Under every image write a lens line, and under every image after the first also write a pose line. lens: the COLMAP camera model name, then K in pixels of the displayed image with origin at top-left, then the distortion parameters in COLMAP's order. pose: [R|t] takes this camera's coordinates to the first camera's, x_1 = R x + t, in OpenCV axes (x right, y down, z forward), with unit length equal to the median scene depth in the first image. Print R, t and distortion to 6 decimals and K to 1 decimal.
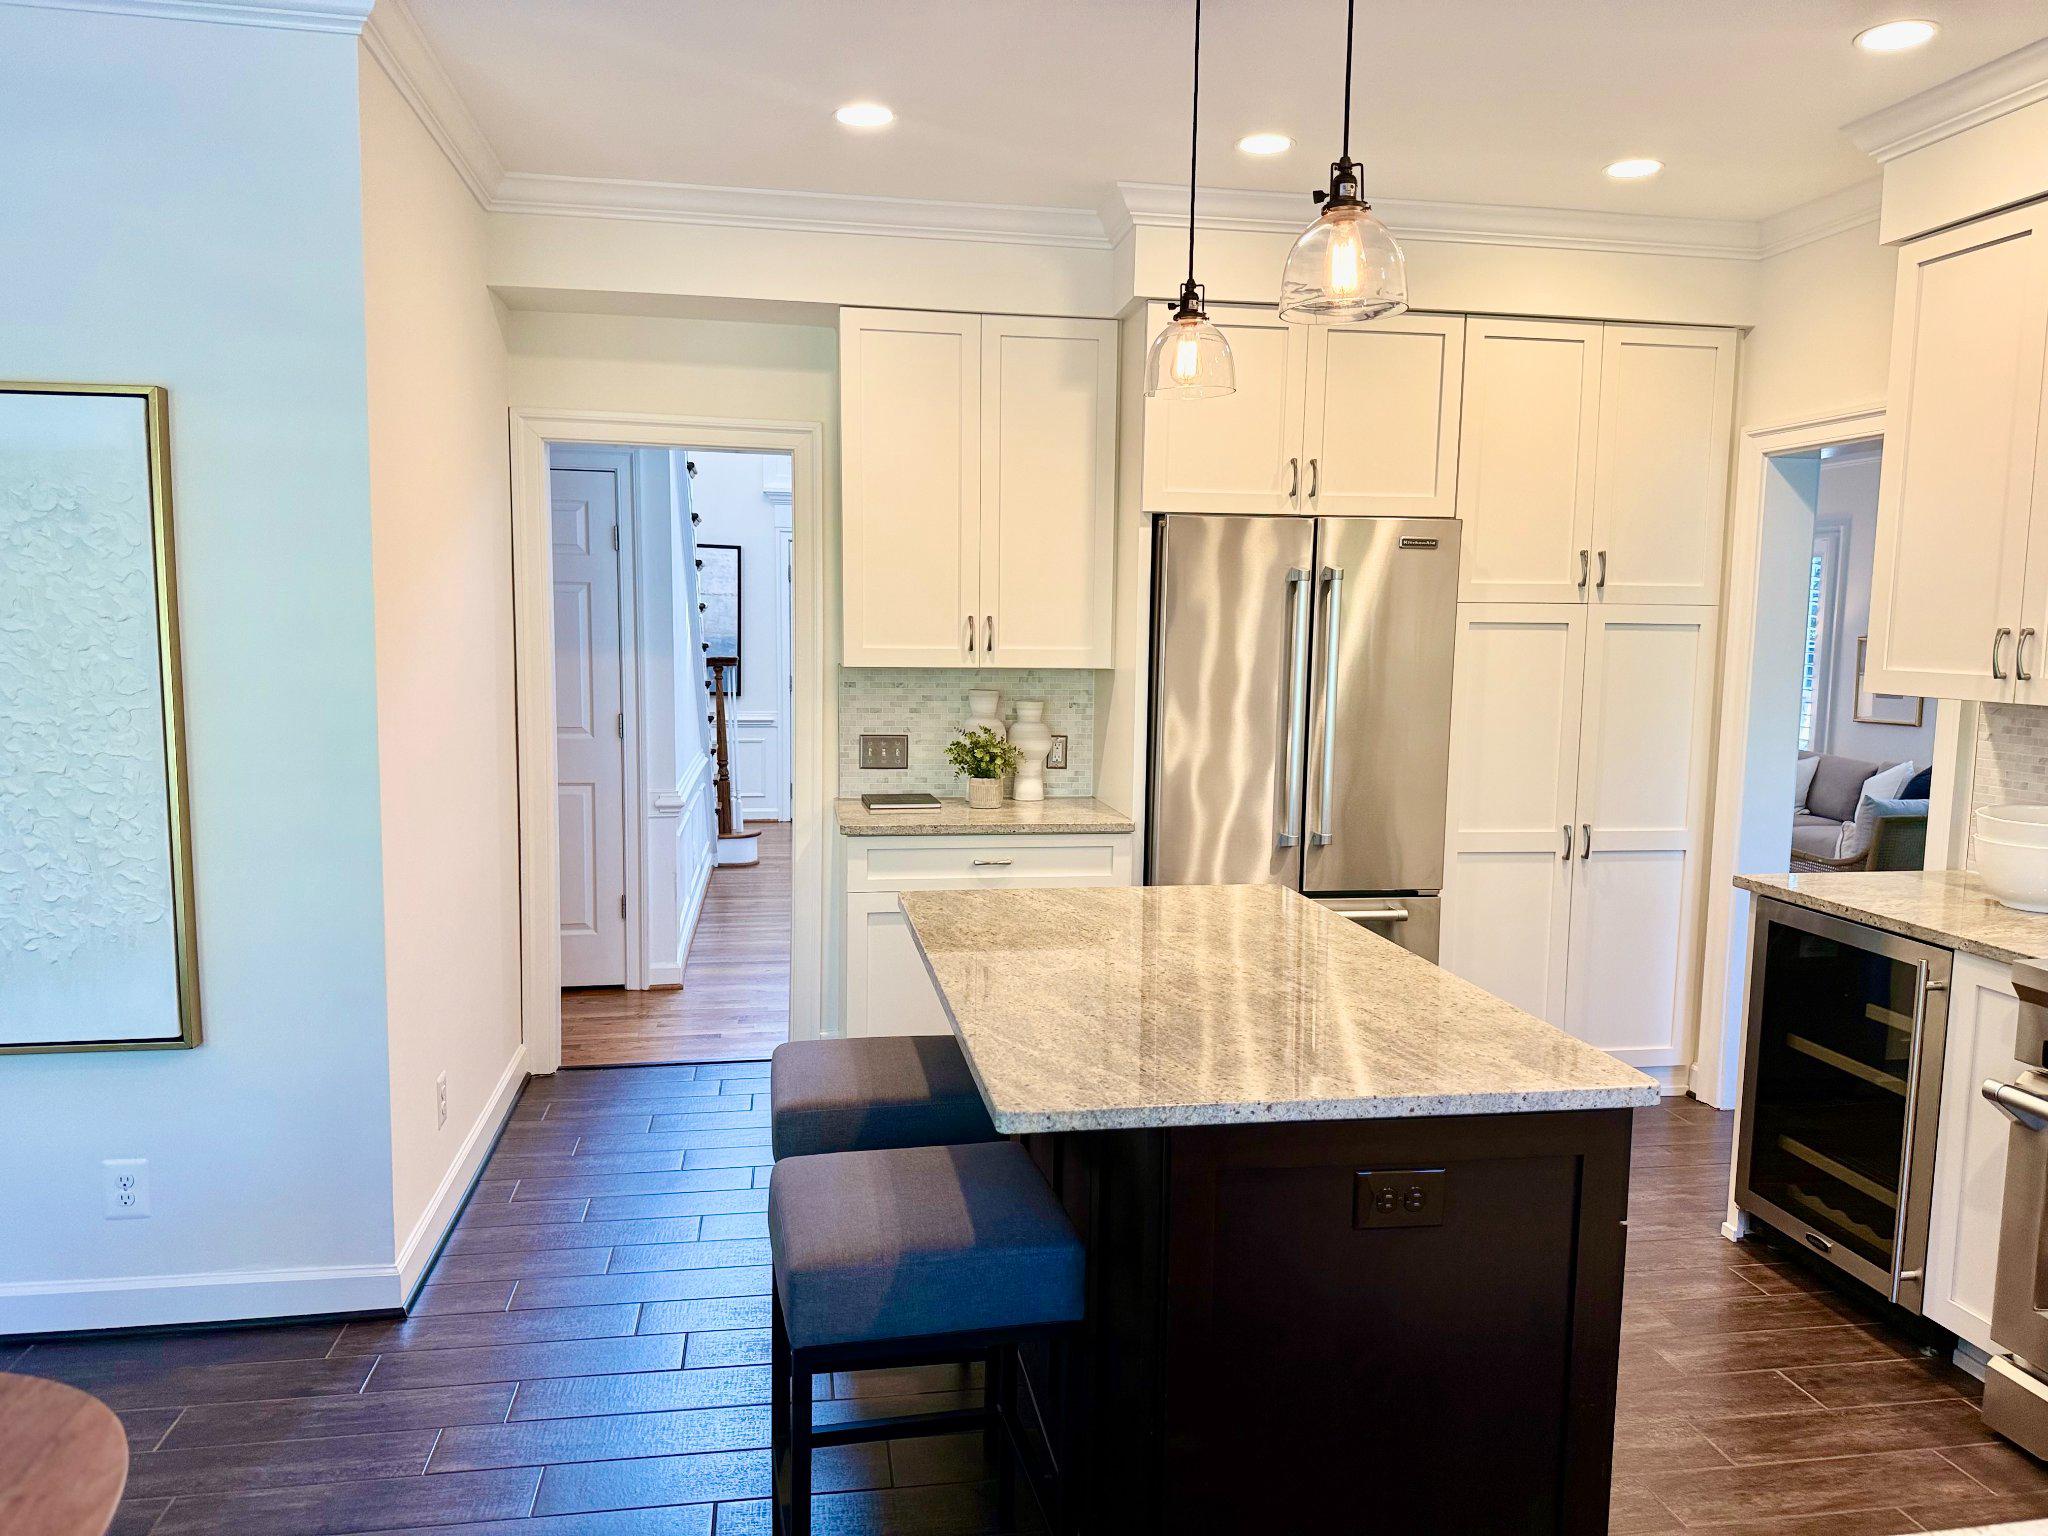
lens RADIAL K [[1442.2, 0, 1014.5], [0, 1442.2, 788.1], [0, 0, 1]] dist [0.031510, -0.013108]
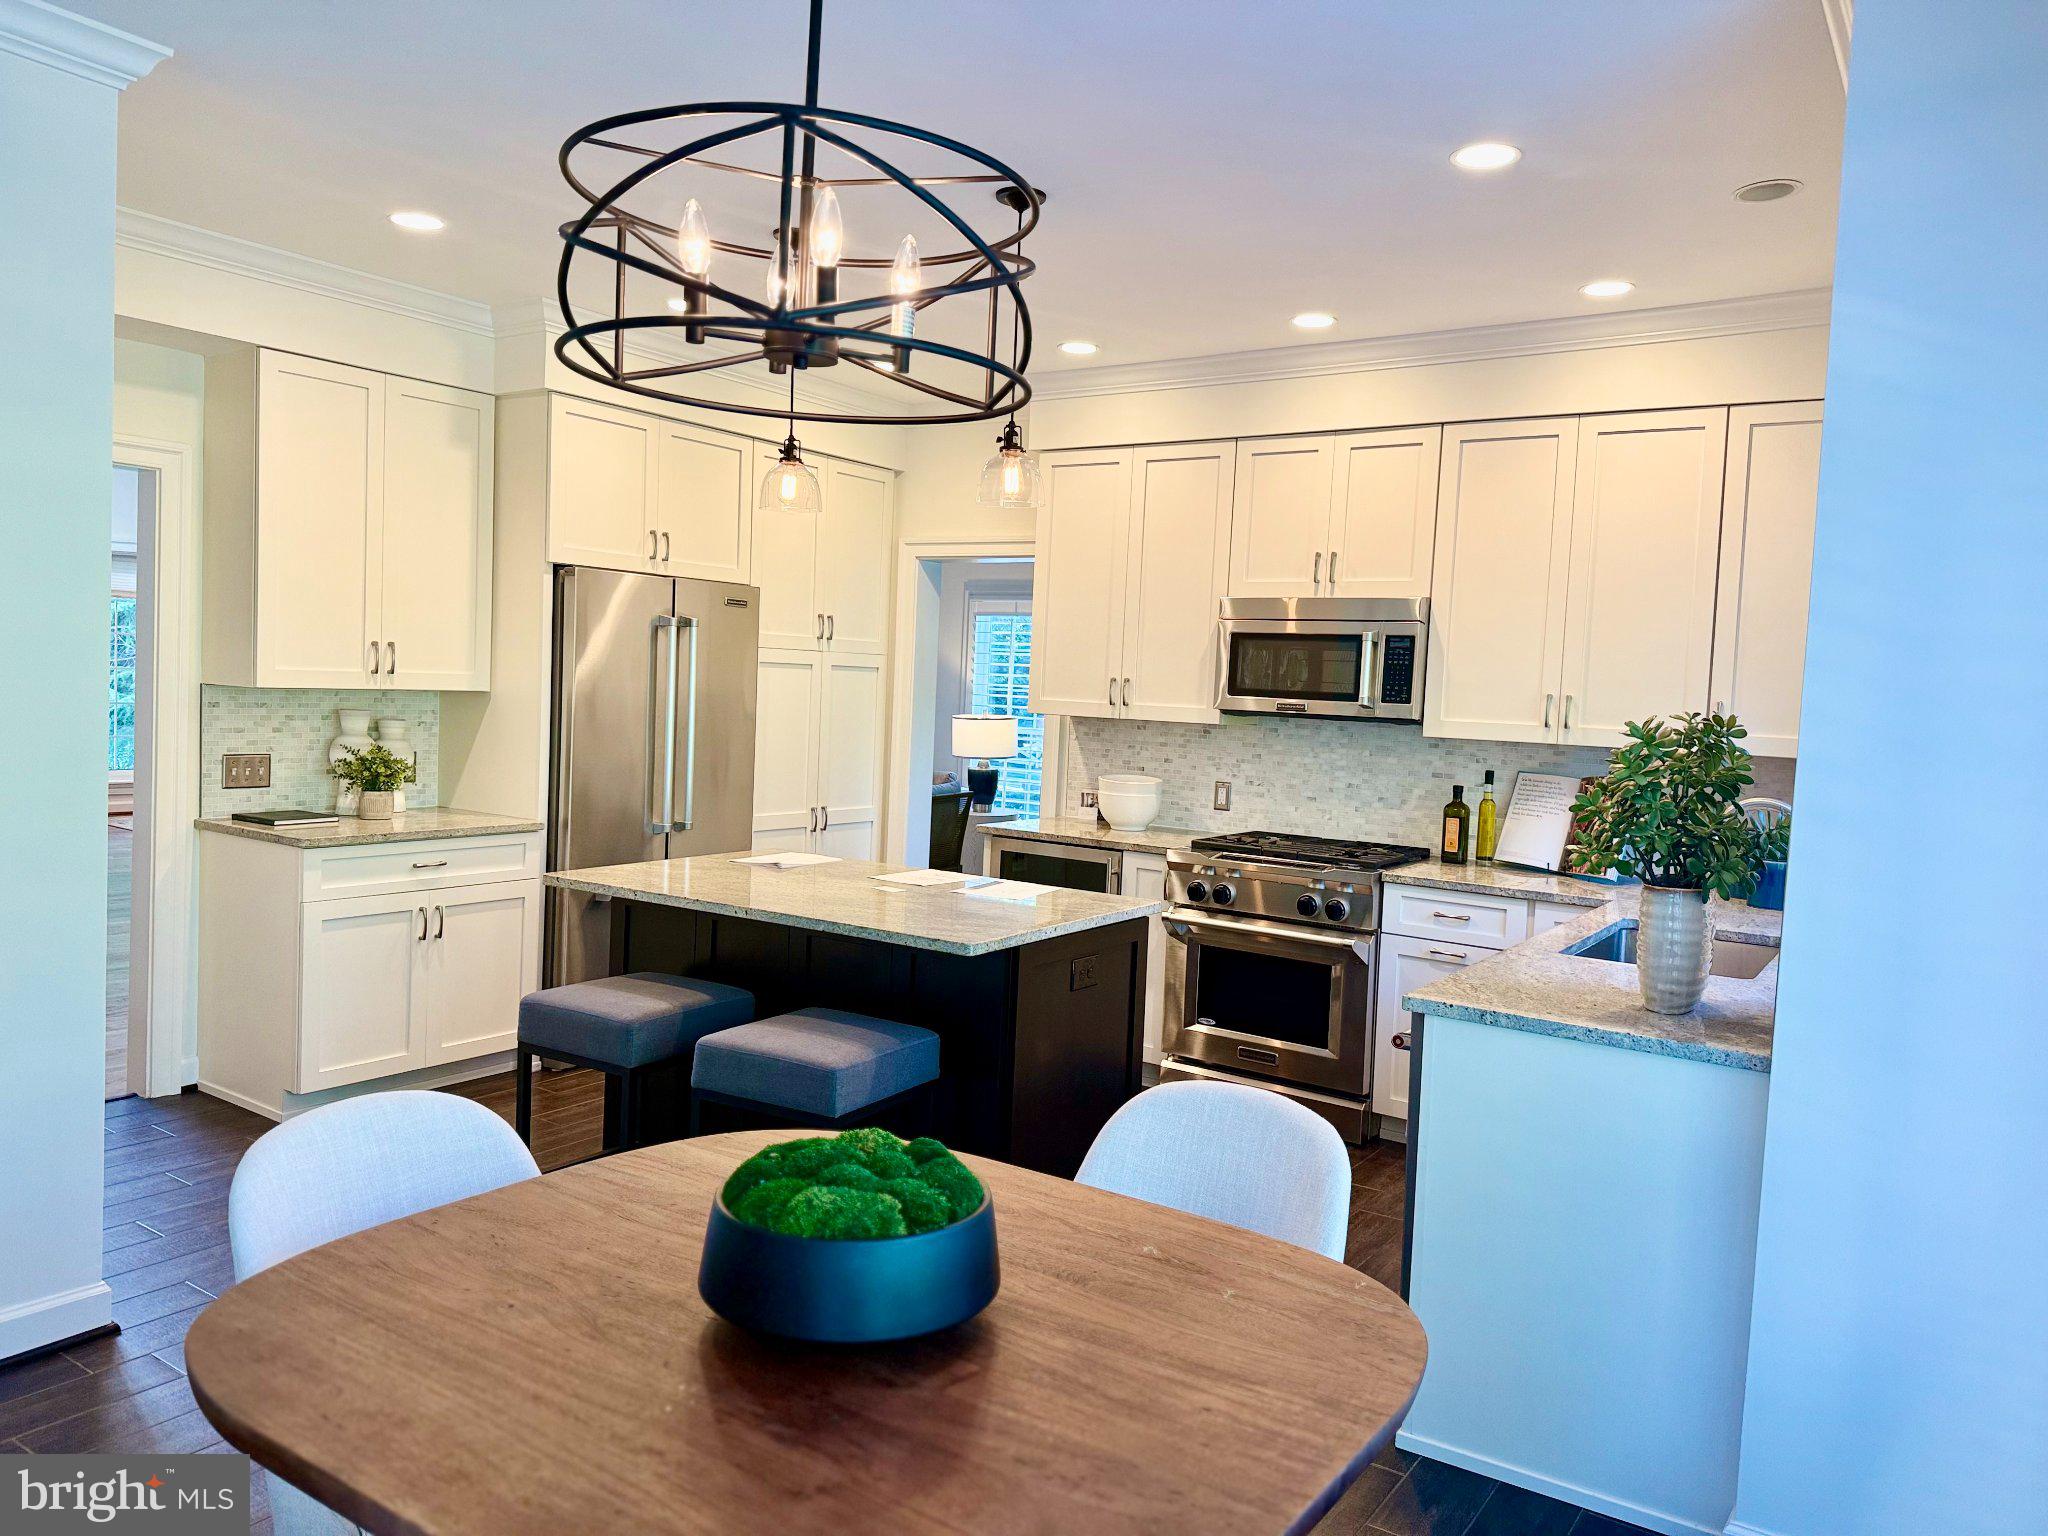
lens RADIAL K [[1442.2, 0, 1041.4], [0, 1442.2, 757.5], [0, 0, 1]] dist [0.031510, -0.013108]
pose [[0.685072, -0.022619, 0.728124, -0.493290], [0.050070, 0.998616, -0.016087, 0.010993], [-0.726753, 0.047478, 0.685256, -0.120563]]
